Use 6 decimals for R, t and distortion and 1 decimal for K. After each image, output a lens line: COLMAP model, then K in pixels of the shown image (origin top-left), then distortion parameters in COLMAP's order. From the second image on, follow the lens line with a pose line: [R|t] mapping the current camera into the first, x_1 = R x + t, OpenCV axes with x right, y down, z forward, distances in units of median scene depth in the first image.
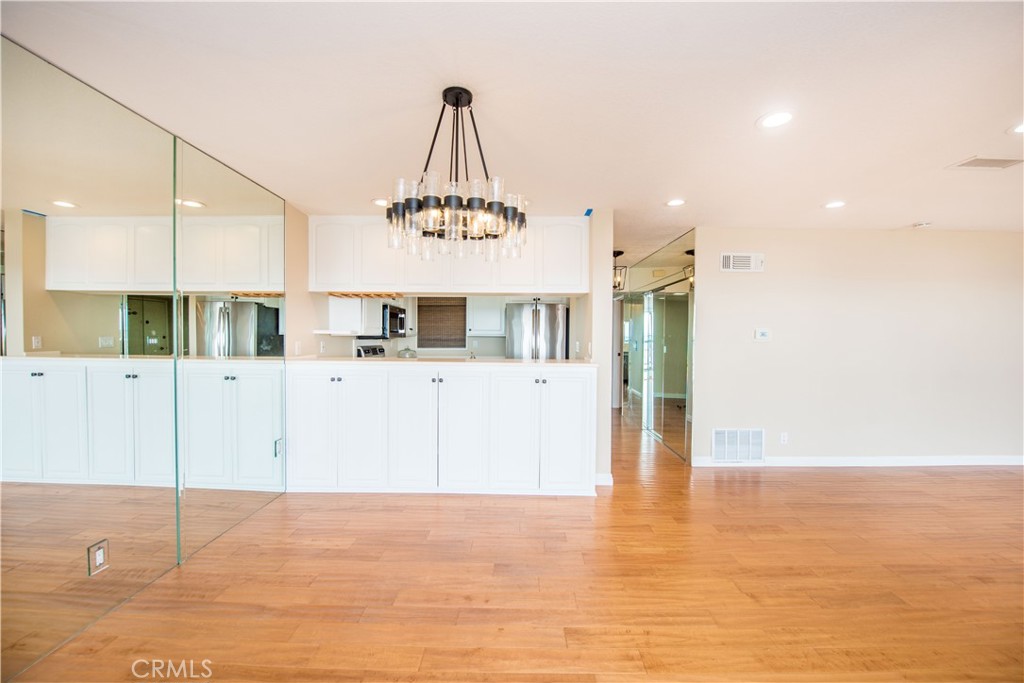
lens RADIAL K [[416.4, 0, 512.8], [0, 416.4, 346.9], [0, 0, 1]] dist [-0.001675, -0.000218]
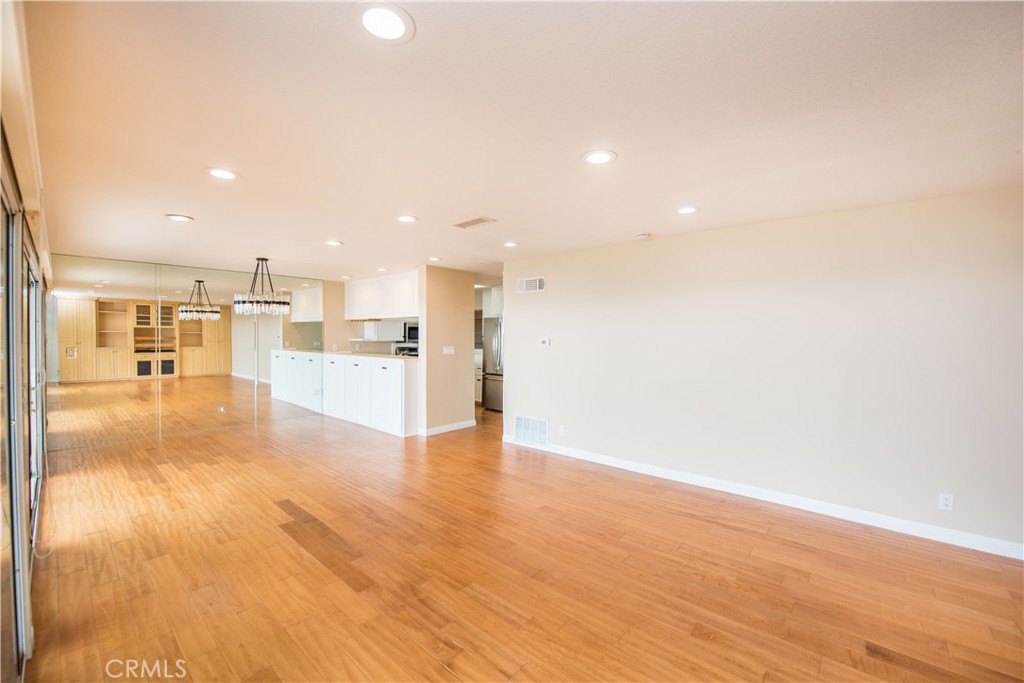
lens RADIAL K [[416.4, 0, 512.8], [0, 416.4, 346.9], [0, 0, 1]] dist [-0.001675, -0.000218]
pose [[0.758895, 0.015582, -0.651027, 1.309830], [-0.036253, 0.999174, -0.018344, 0.008952], [0.650203, 0.037523, 0.758833, -0.000326]]
